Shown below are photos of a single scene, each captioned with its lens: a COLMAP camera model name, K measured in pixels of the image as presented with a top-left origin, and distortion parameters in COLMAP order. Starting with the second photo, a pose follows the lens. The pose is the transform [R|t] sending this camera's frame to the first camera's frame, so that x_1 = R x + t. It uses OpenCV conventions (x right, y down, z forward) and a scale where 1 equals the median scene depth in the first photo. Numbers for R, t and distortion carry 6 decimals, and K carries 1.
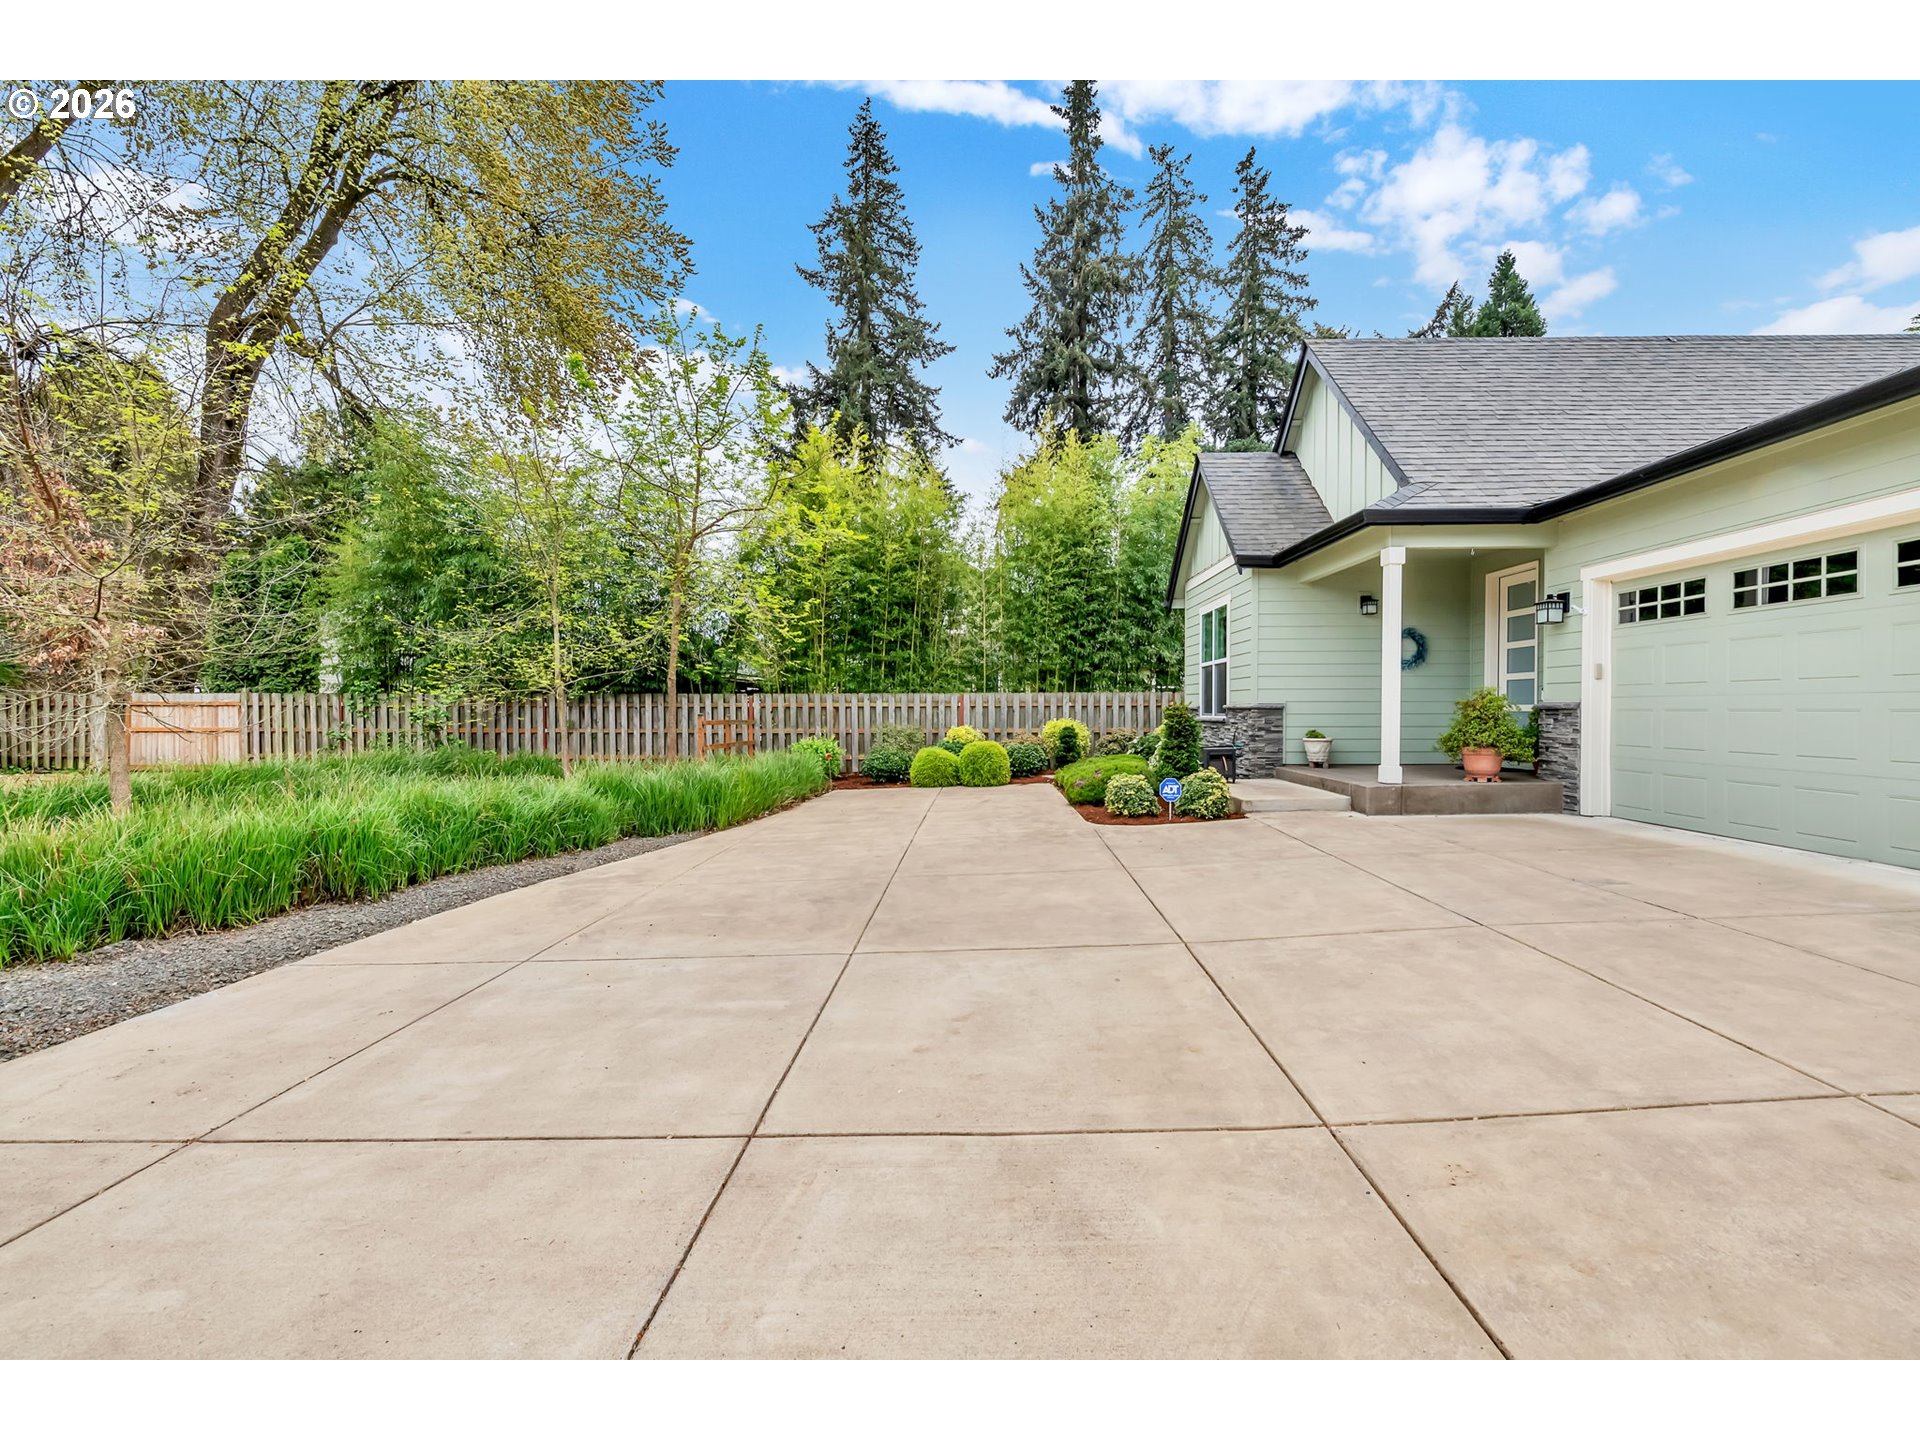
lens RADIAL K [[776.5, 0, 962.8], [0, 776.5, 712.0], [0, 0, 1]] dist [-0.000793, -0.001048]
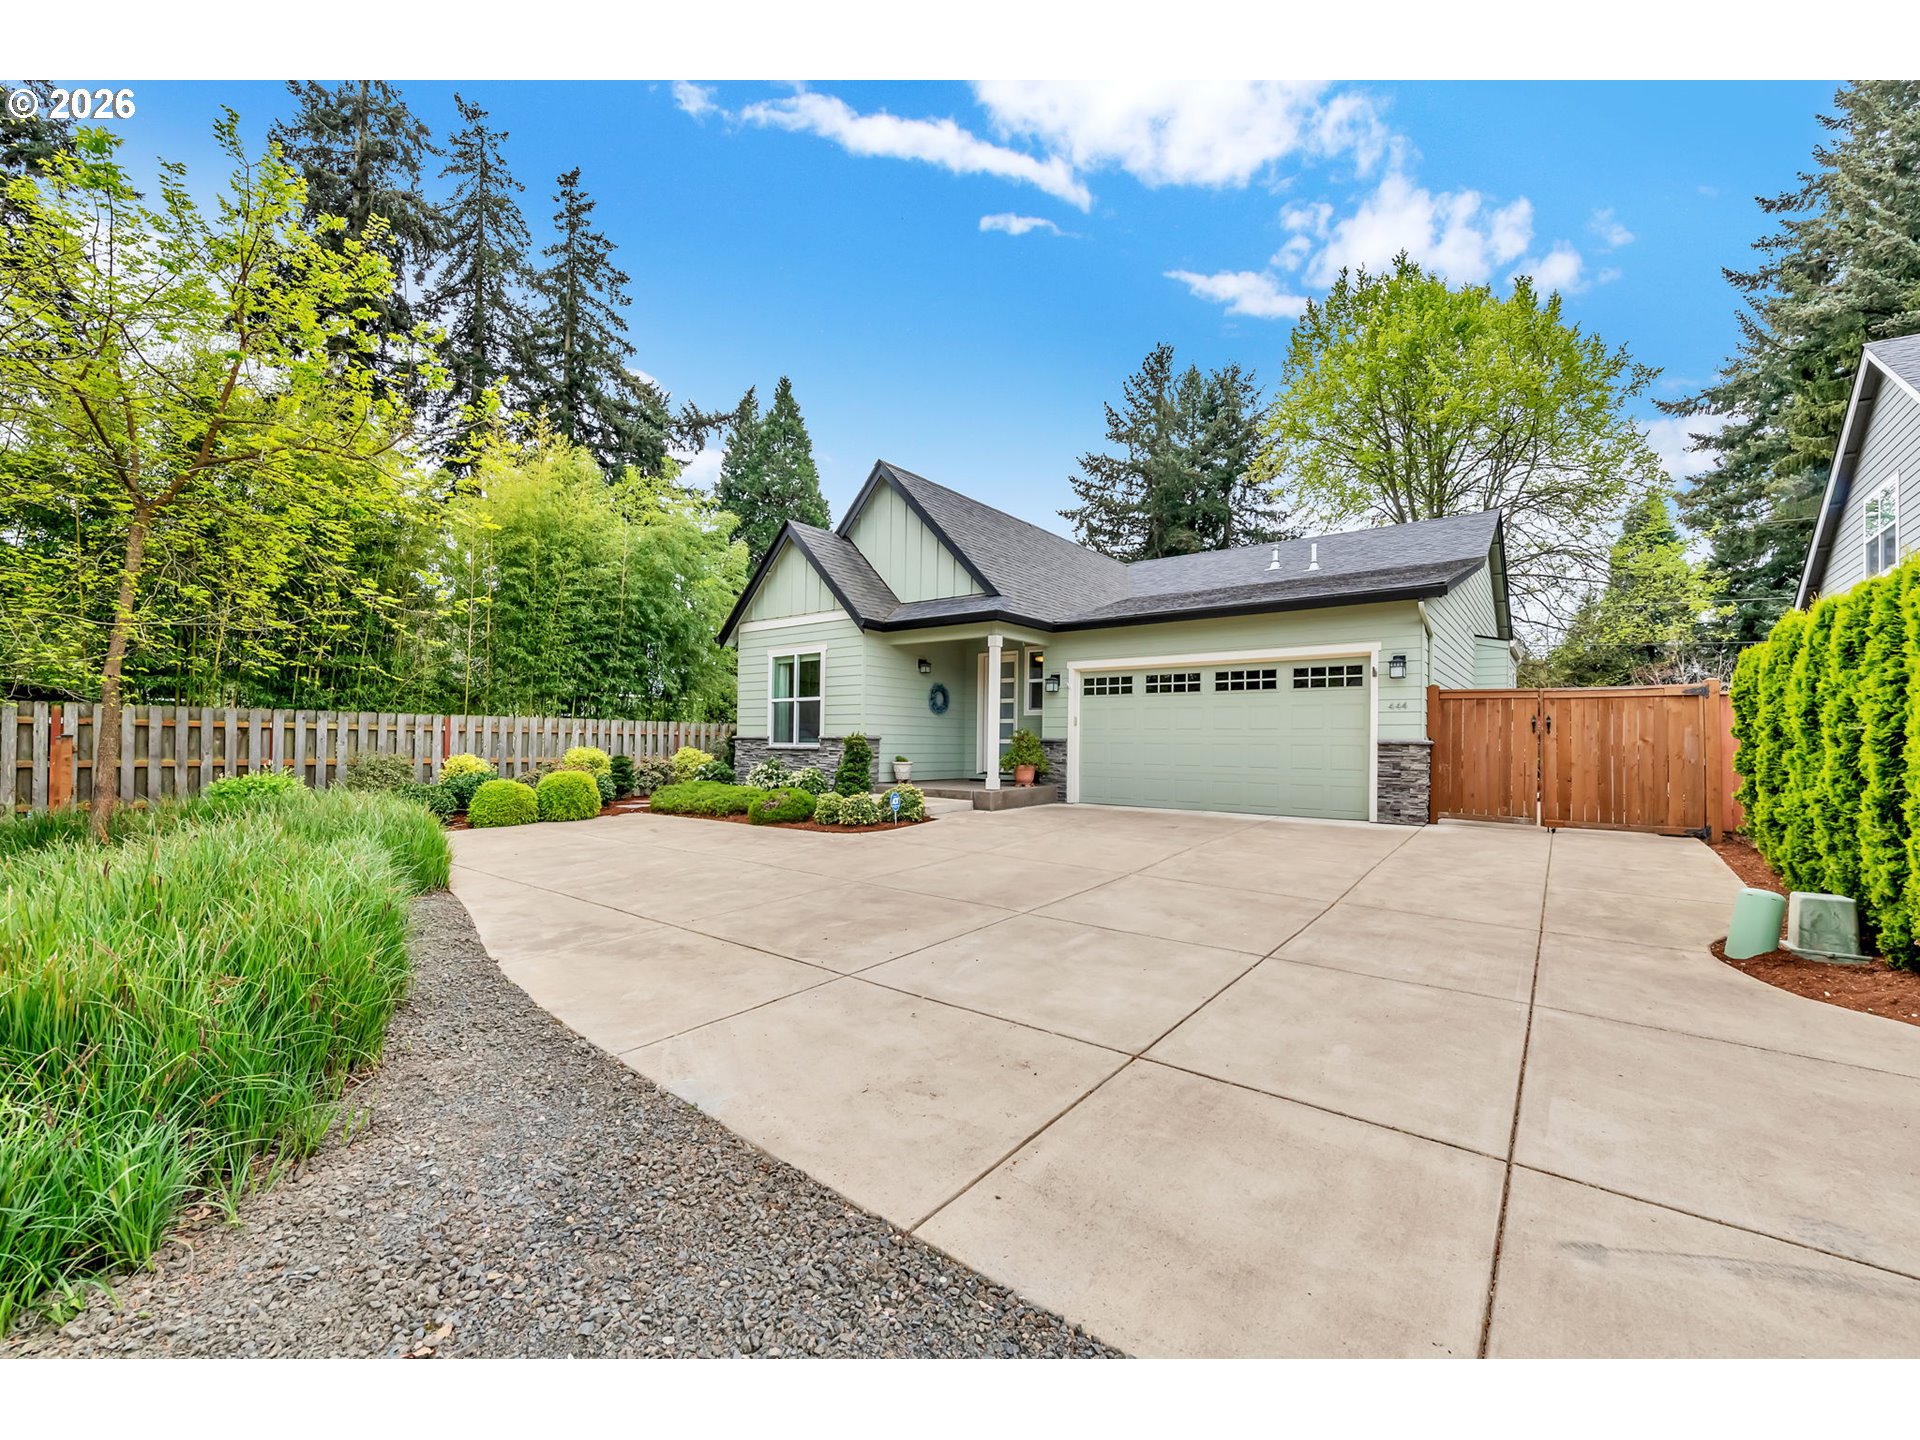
lens RADIAL K [[786.9, 0, 960.7], [0, 786.9, 731.3], [0, 0, 1]] dist [-0.002294, -0.002159]
pose [[0.588244, 0.022463, 0.808372, -0.793593], [-0.010058, 0.999740, -0.020462, 0.010498], [-0.808621, 0.003906, 0.588317, 0.157347]]
